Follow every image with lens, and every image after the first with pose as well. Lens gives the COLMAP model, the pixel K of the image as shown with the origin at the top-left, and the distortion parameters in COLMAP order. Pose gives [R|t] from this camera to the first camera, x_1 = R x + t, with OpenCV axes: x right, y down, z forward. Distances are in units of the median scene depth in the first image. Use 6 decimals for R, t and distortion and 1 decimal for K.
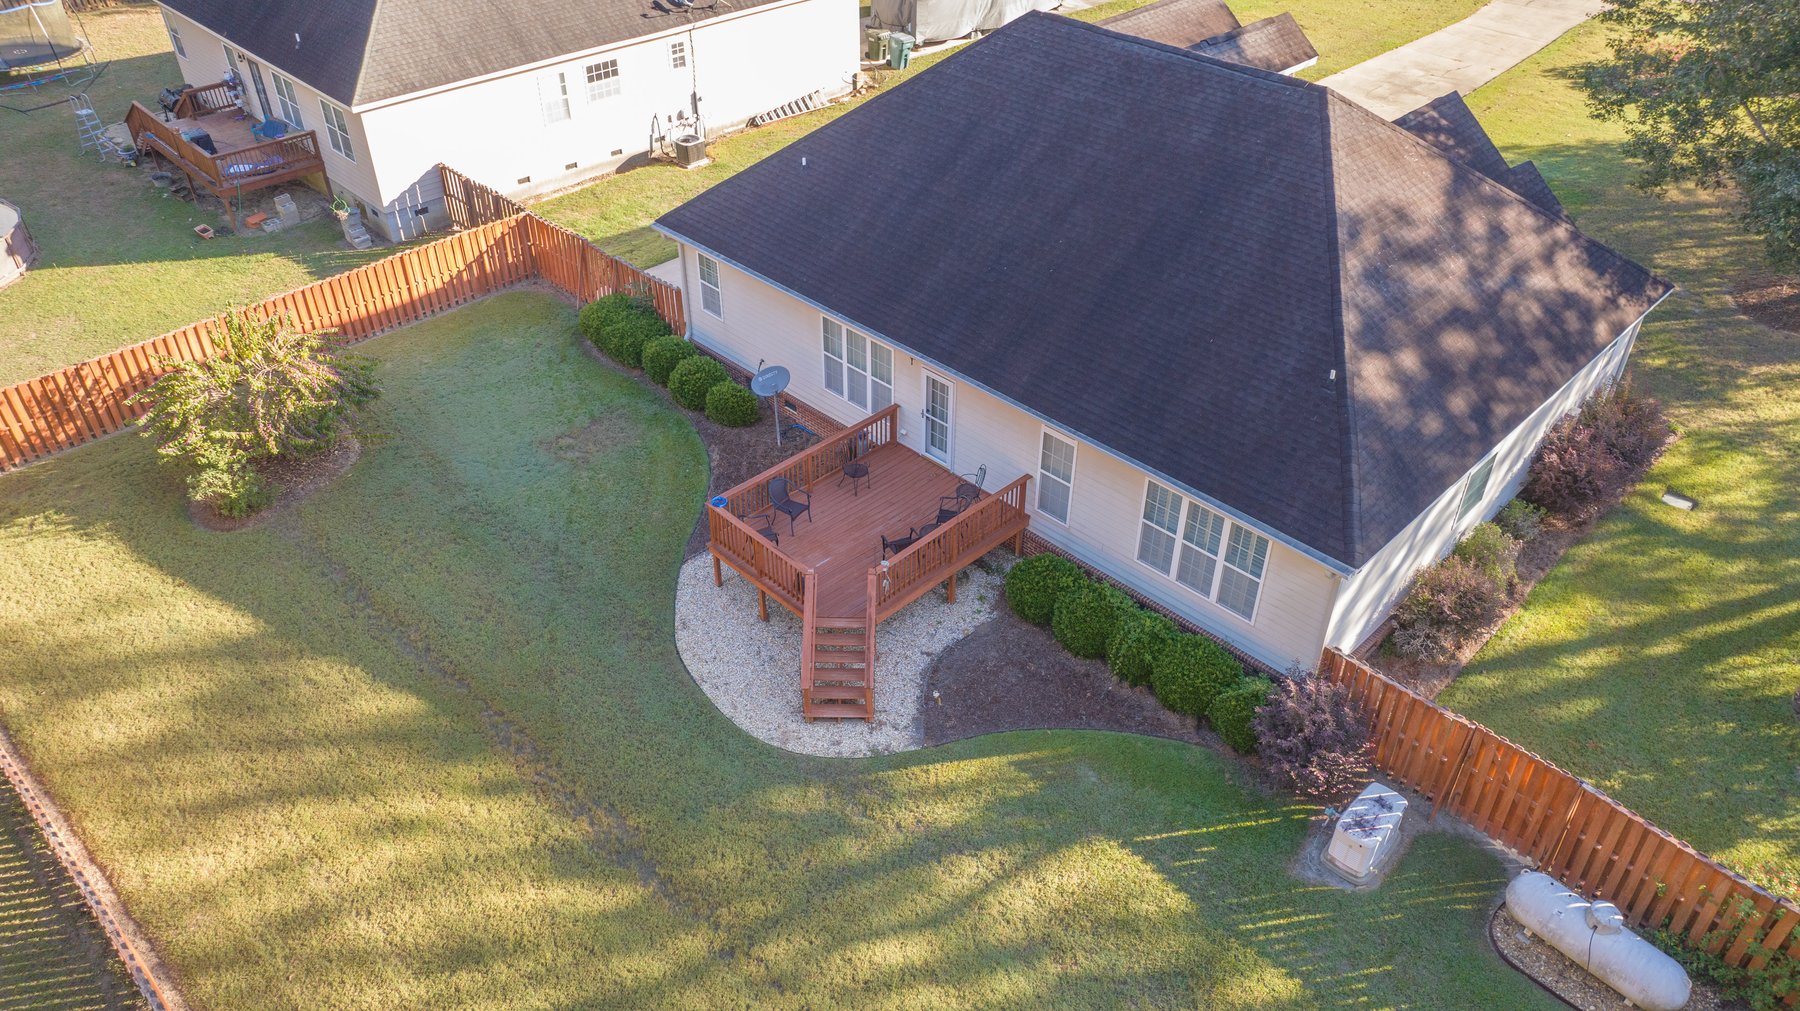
lens RADIAL K [[1267.6, 0, 895.4], [0, 1267.6, 511.9], [0, 0, 1]] dist [-0.045526, 0.058268]
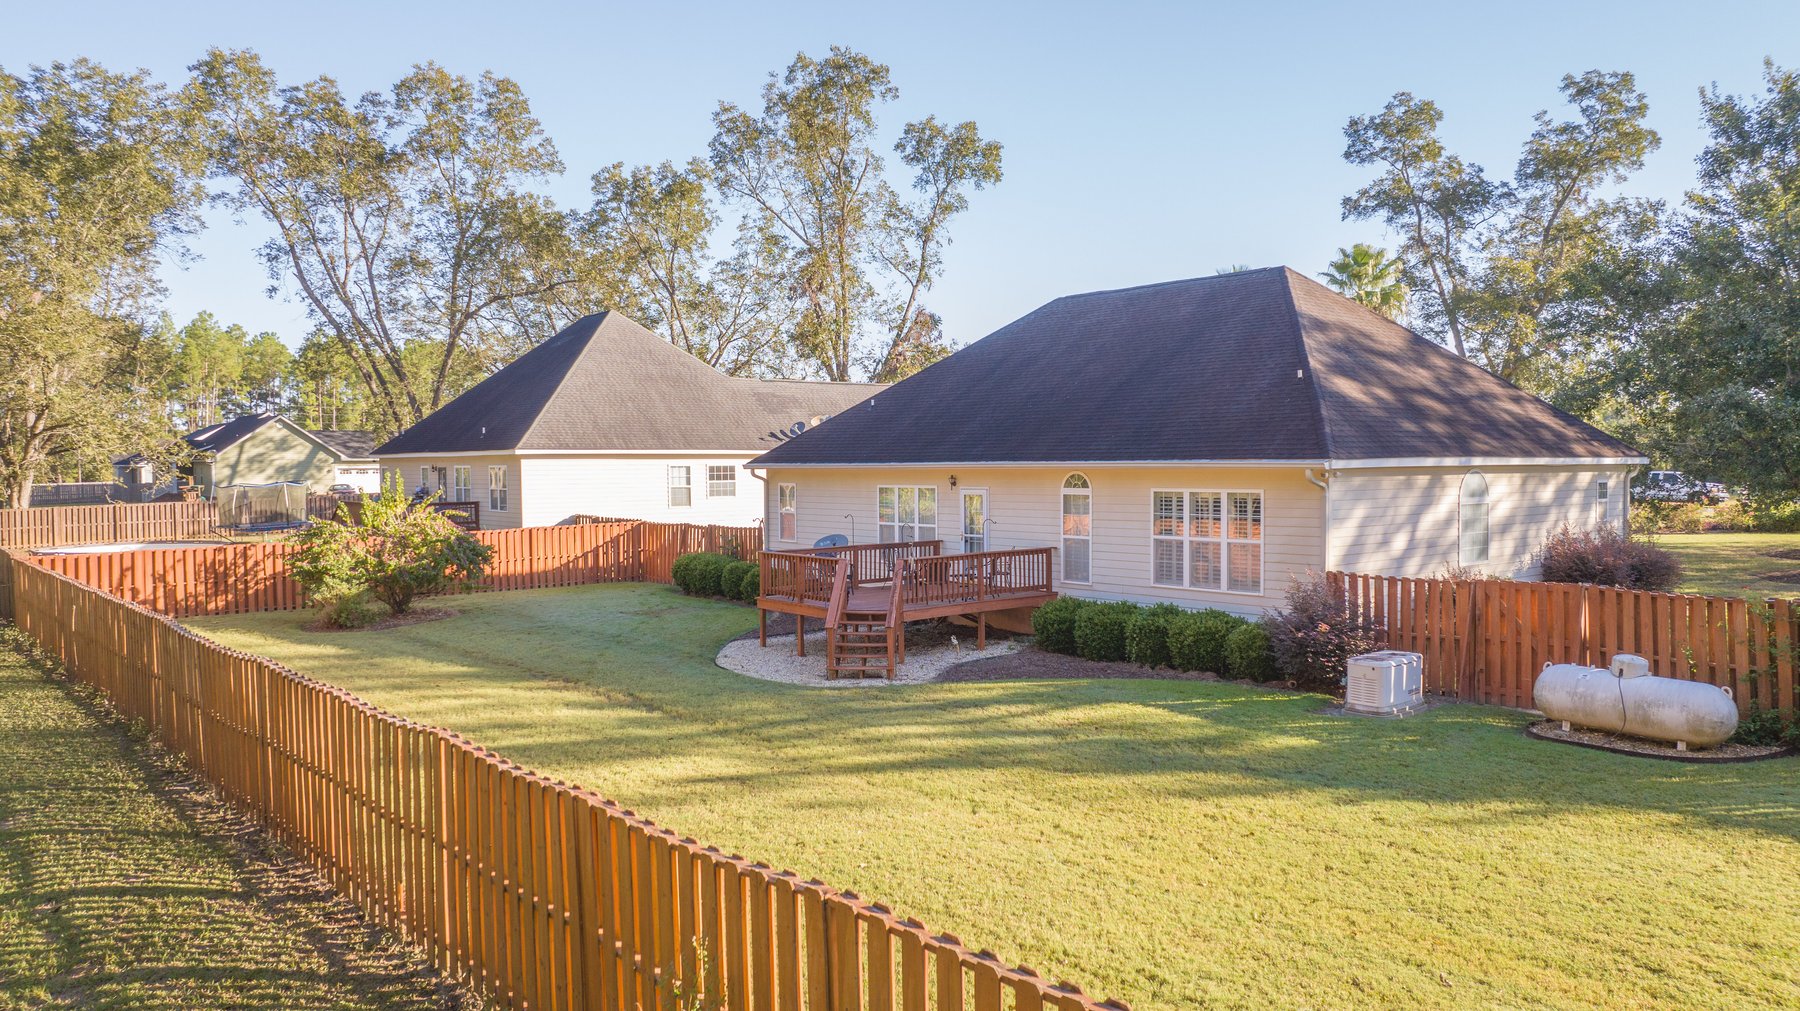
lens RADIAL K [[1263.7, 0, 895.3], [0, 1263.7, 511.4], [0, 0, 1]] dist [-0.017205, -0.004391]
pose [[0.995490, -0.005745, -0.094690, 0.071762], [-0.049015, 0.823454, -0.565262, 0.560292], [0.081220, 0.567354, 0.819459, 0.078610]]
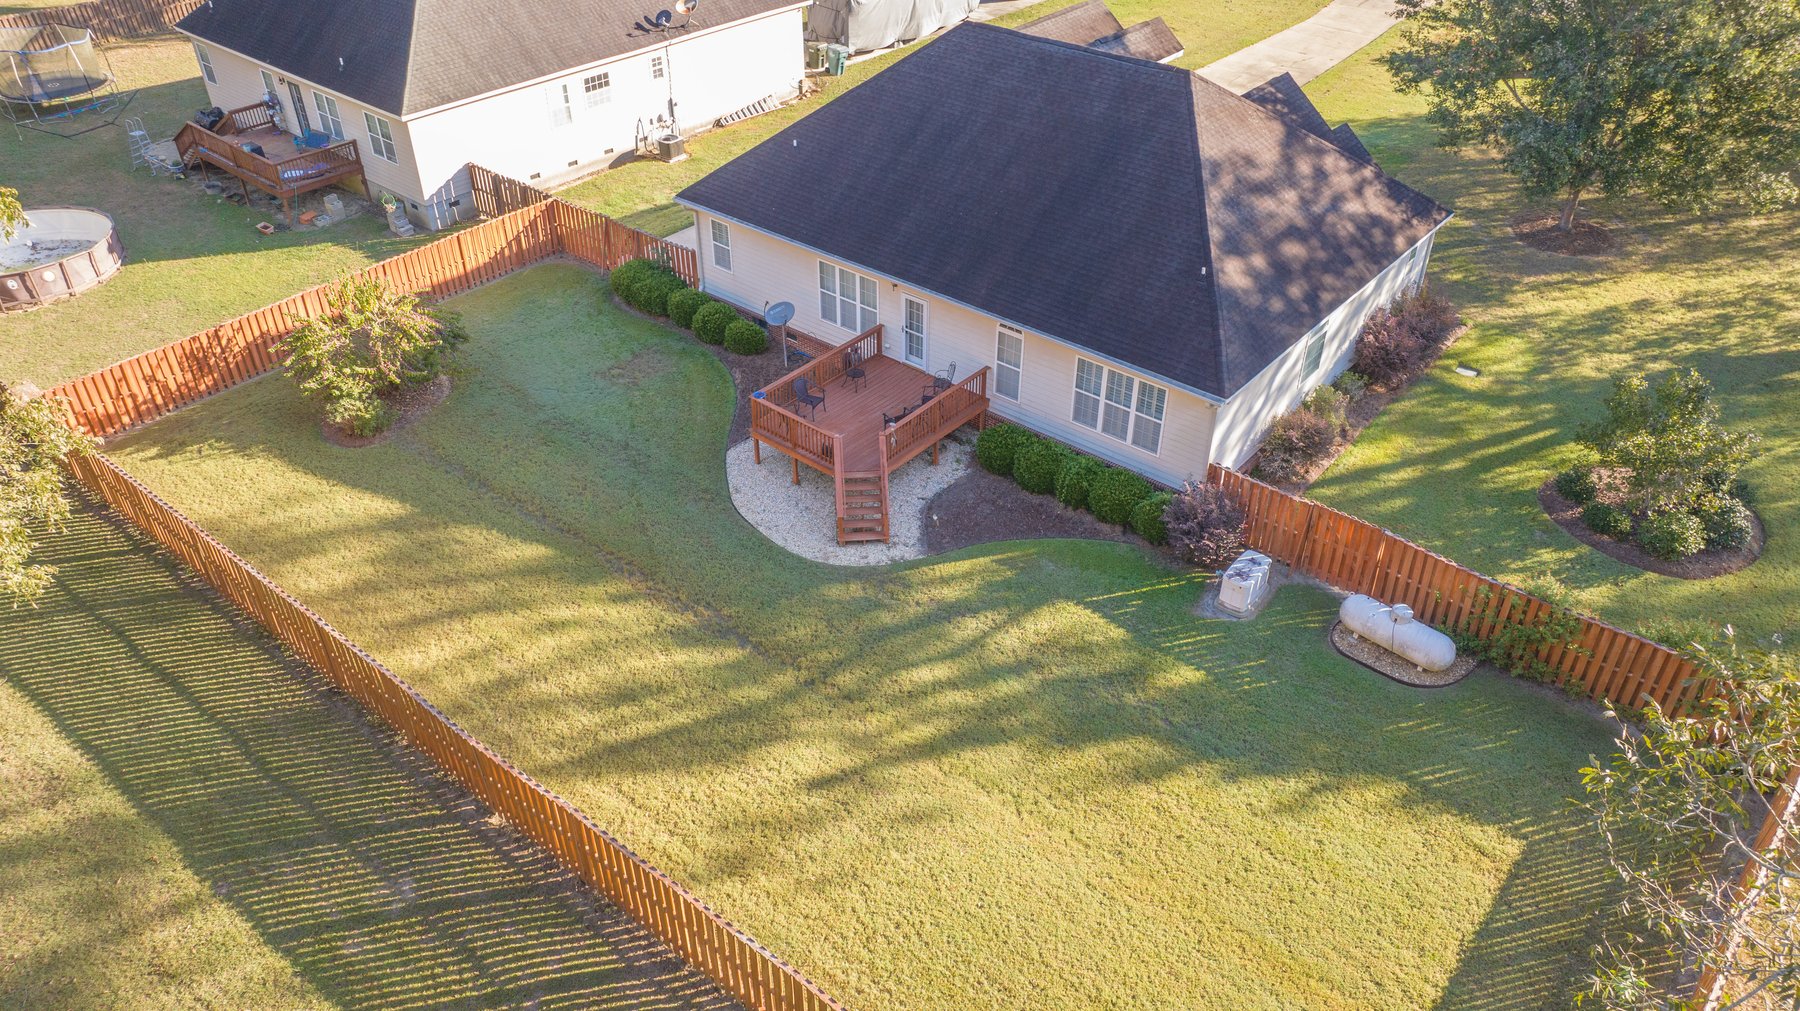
lens RADIAL K [[1263.7, 0, 895.3], [0, 1263.7, 511.4], [0, 0, 1]] dist [-0.017205, -0.004391]
pose [[0.995997, -0.055042, 0.070425, -0.093153], [0.055826, 0.998398, -0.009212, 0.128784], [-0.069805, 0.013107, 0.997475, -0.317859]]
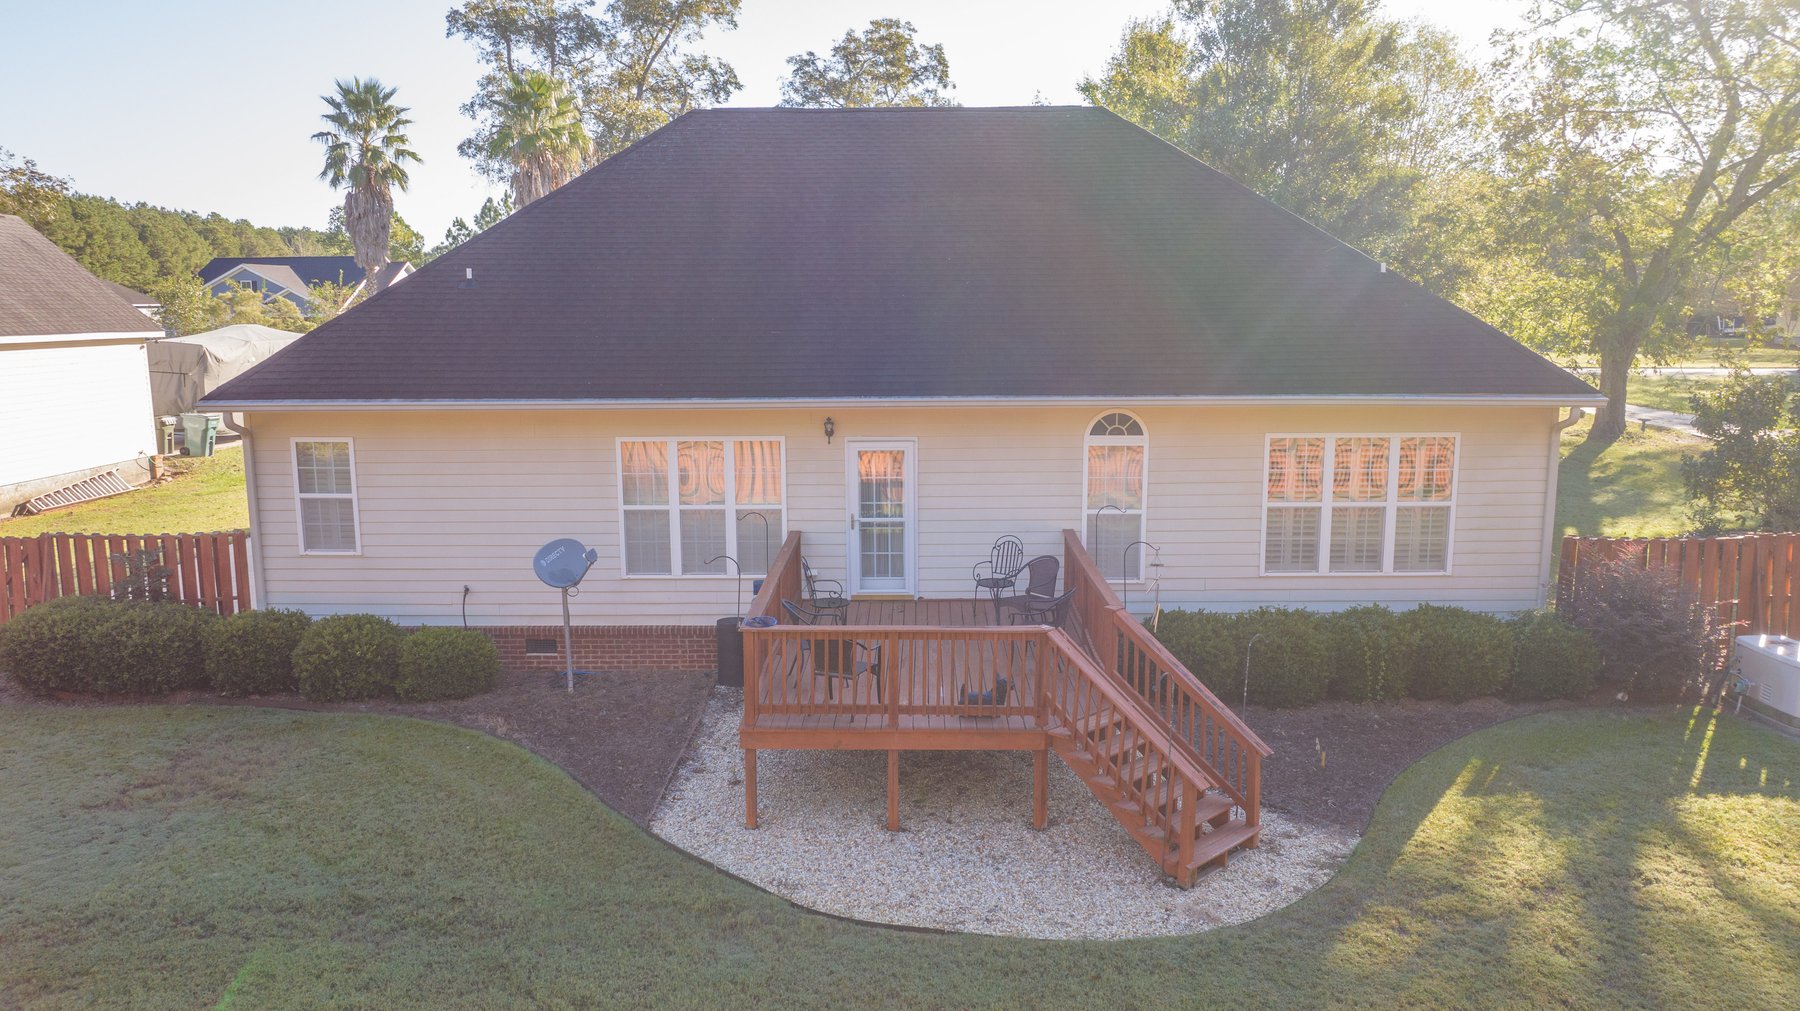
lens RADIAL K [[1263.7, 0, 895.3], [0, 1263.7, 511.4], [0, 0, 1]] dist [-0.017205, -0.004391]
pose [[0.713279, -0.122665, 0.690062, -0.427144], [0.425380, 0.858260, -0.287128, 0.117729], [-0.557032, 0.498341, 0.664358, 0.584228]]
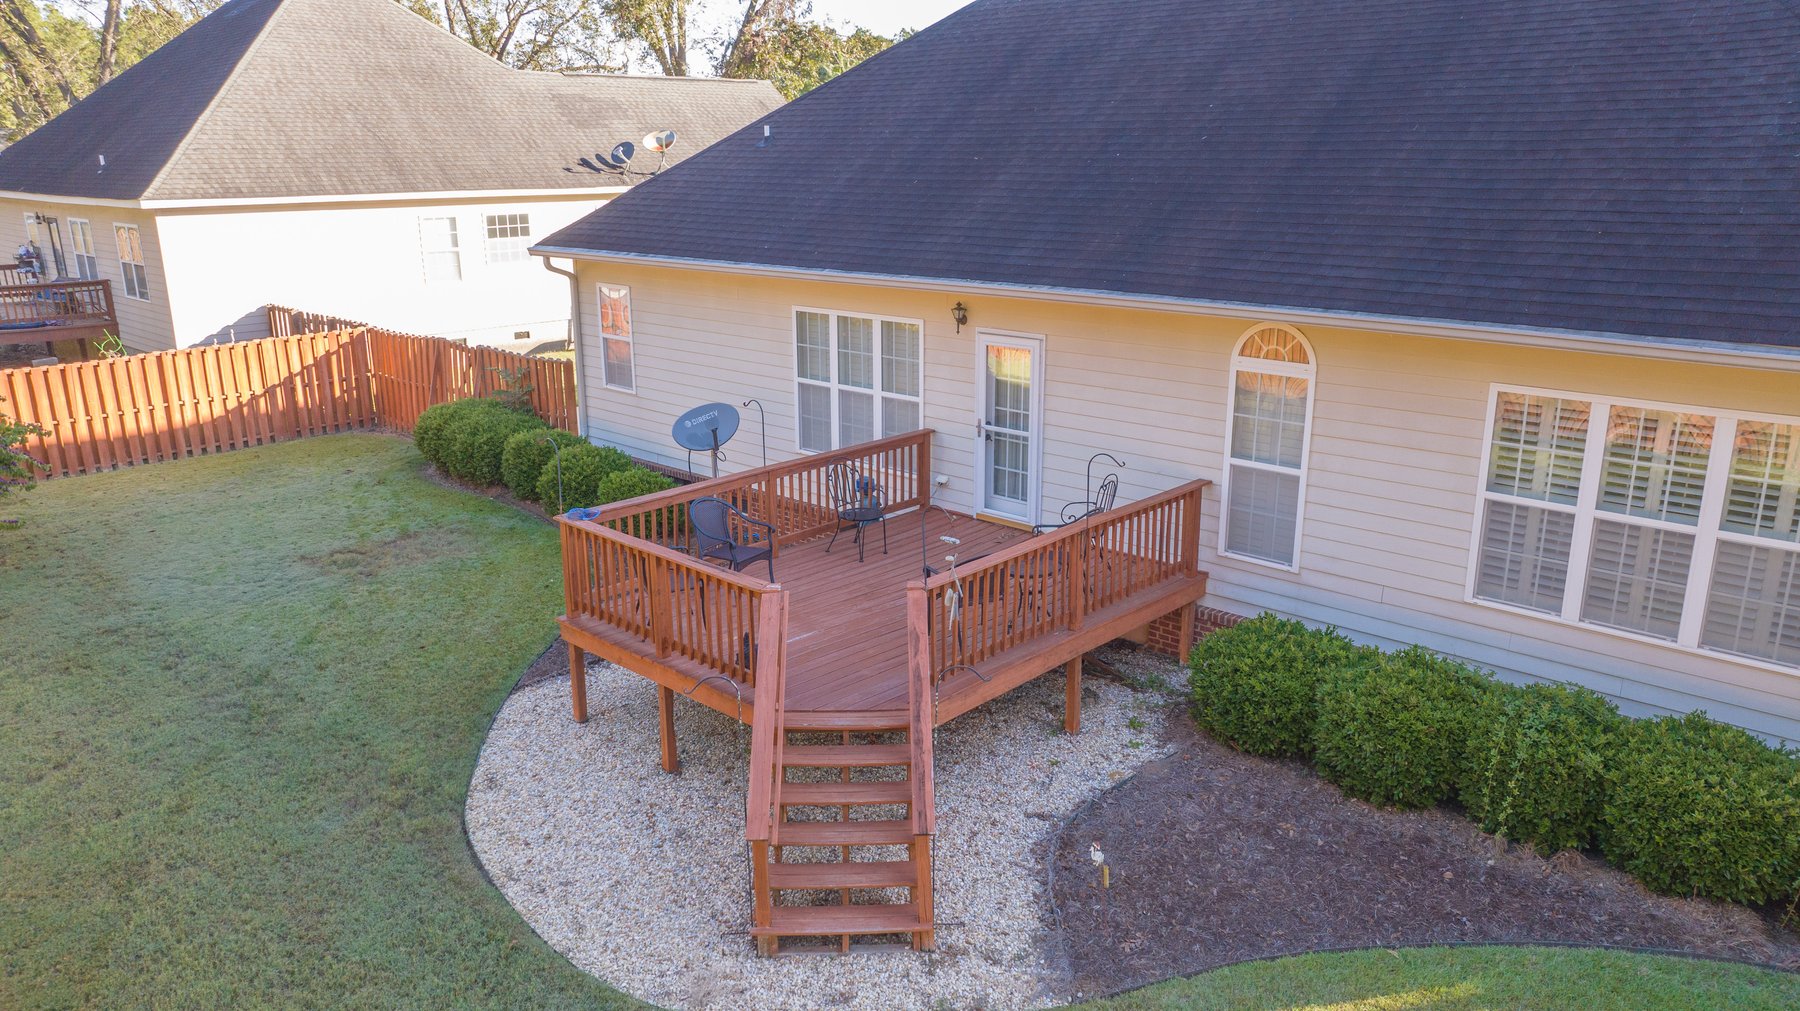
lens RADIAL K [[1263.7, 0, 895.3], [0, 1263.7, 511.4], [0, 0, 1]] dist [-0.017205, -0.004391]
pose [[0.999334, -0.017332, 0.032101, -0.034784], [0.027646, 0.933924, -0.356401, 0.158188], [-0.023803, 0.357051, 0.933781, 0.526036]]
